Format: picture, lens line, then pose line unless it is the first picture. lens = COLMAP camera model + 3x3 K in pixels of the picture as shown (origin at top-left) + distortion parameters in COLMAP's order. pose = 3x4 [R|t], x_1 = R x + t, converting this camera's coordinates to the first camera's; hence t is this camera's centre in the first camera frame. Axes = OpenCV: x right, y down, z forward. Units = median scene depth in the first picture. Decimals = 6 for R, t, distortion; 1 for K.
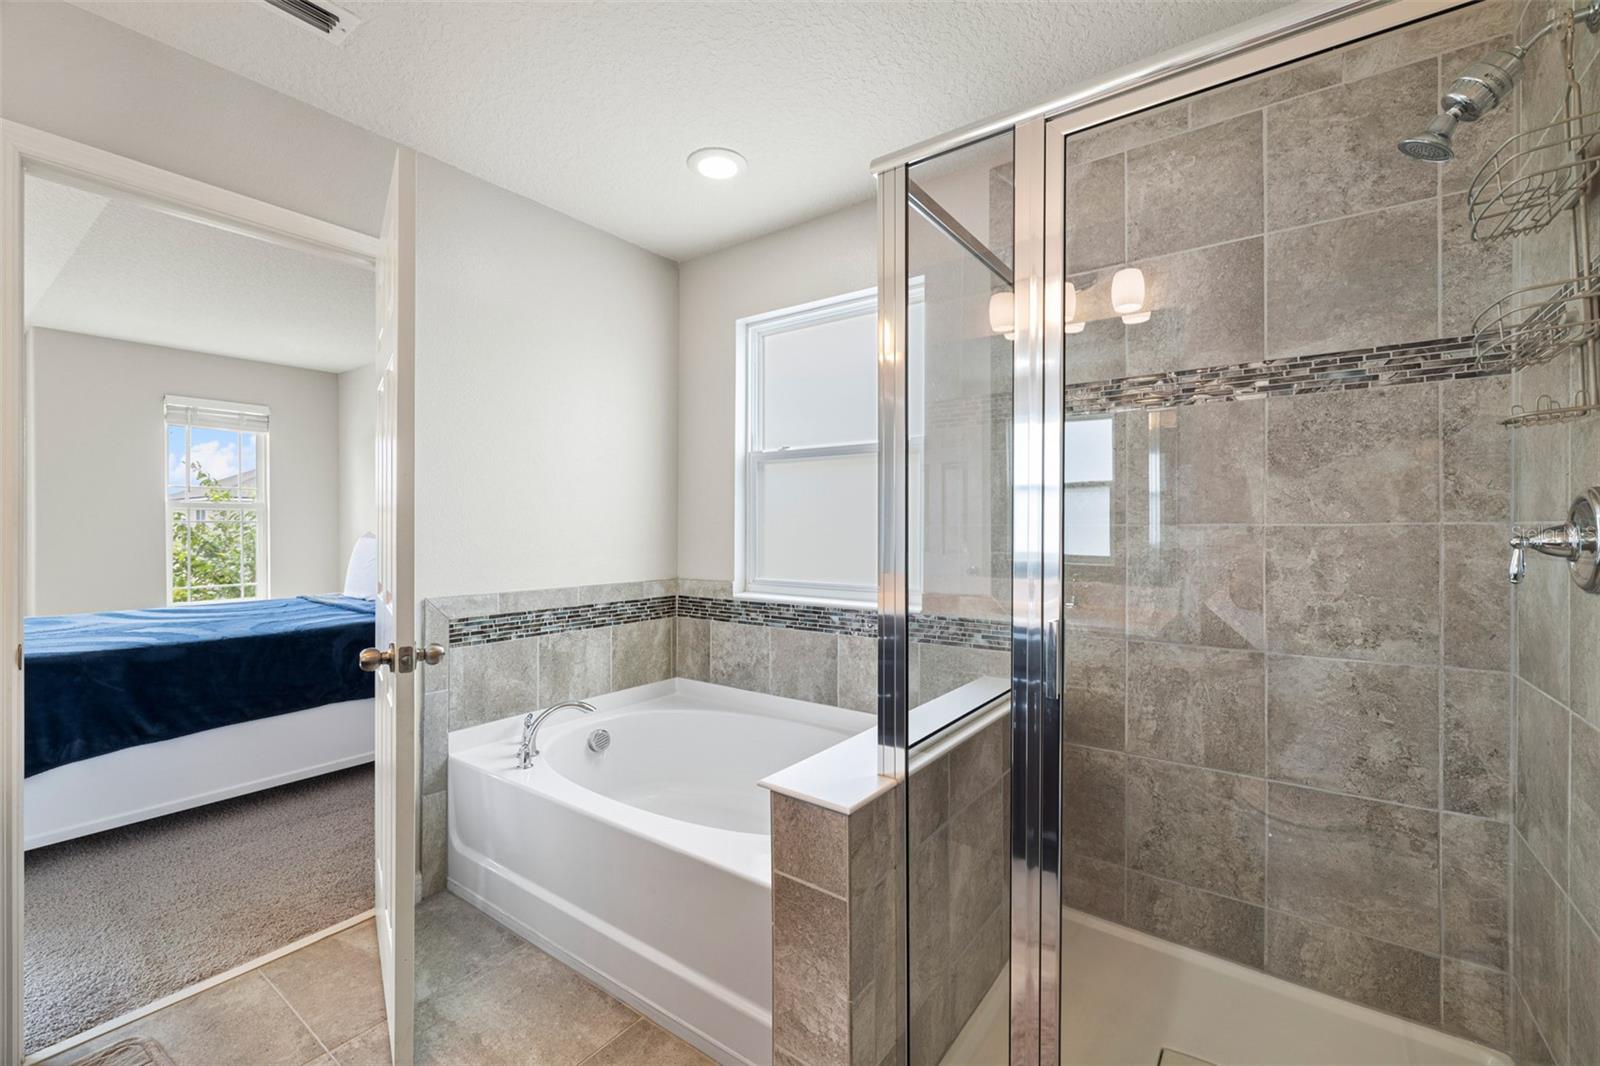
lens RADIAL K [[666.4, 0, 800.4], [0, 666.4, 532.5], [0, 0, 1]] dist [-0.001531, 0.000634]
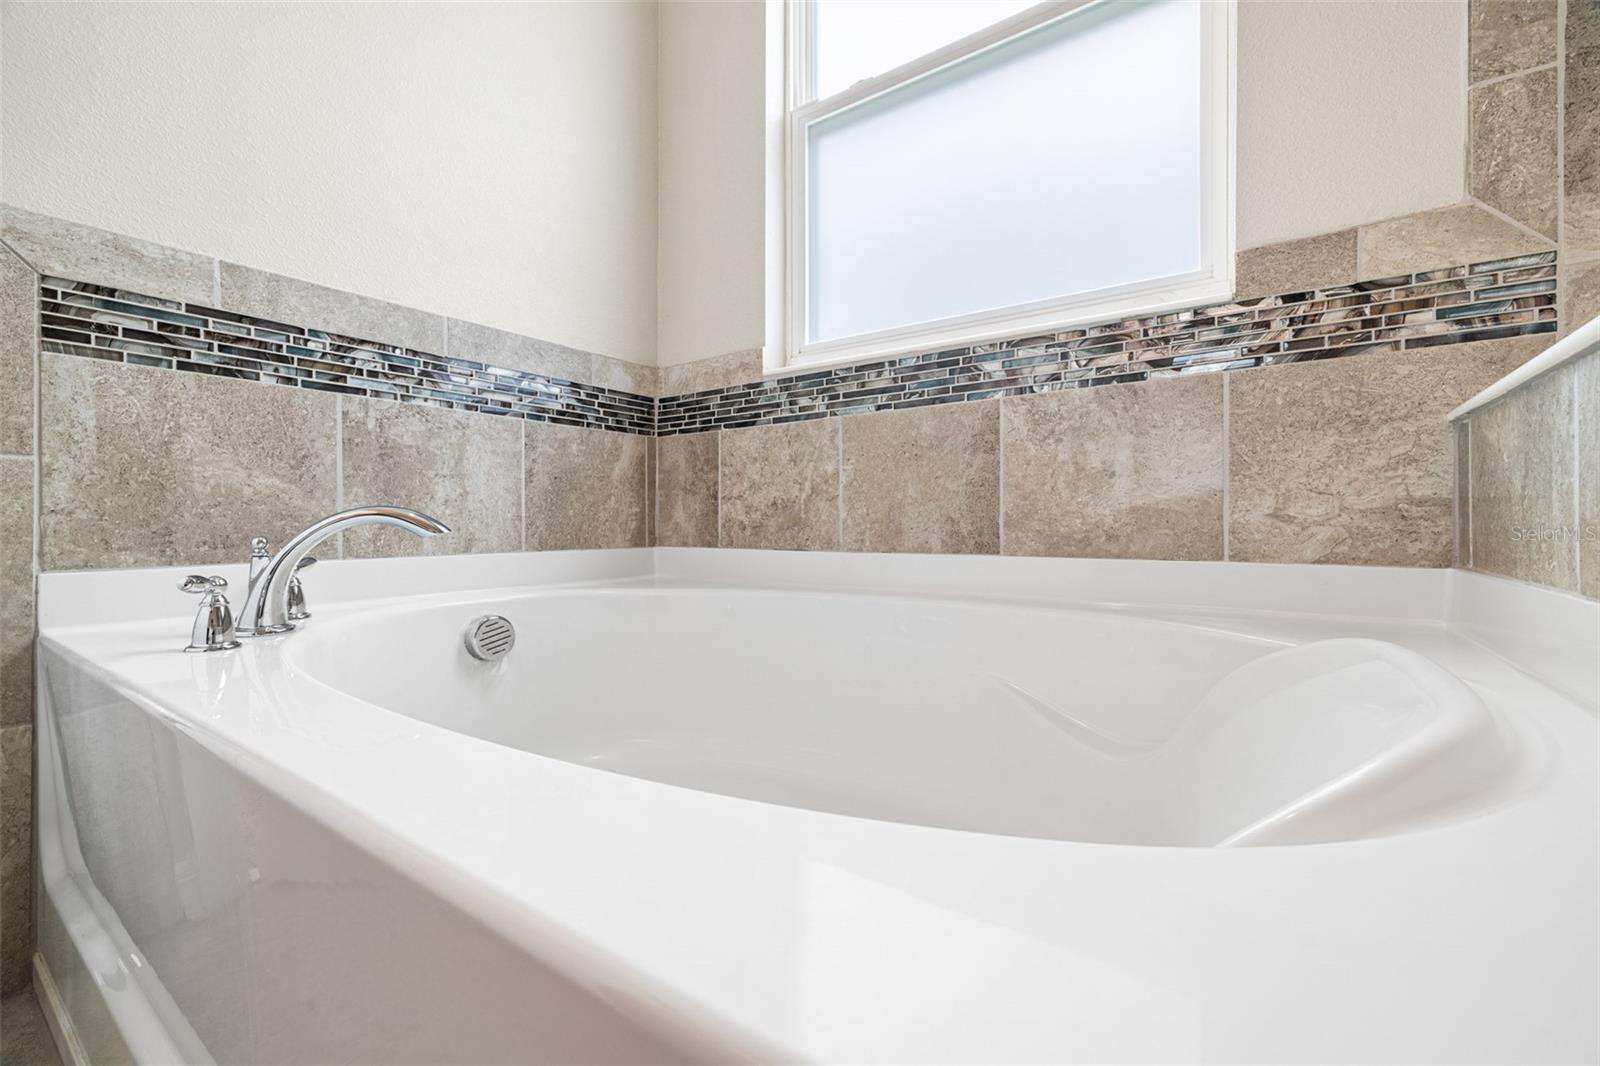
lens RADIAL K [[666.4, 0, 801.1], [0, 666.4, 527.5], [0, 0, 1]] dist [-0.001531, 0.000634]
pose [[0.999881, -0.004293, 0.014830, -0.083176], [0.004281, 0.999990, 0.000869, 0.225562], [-0.014834, -0.000805, 0.999890, 0.502163]]
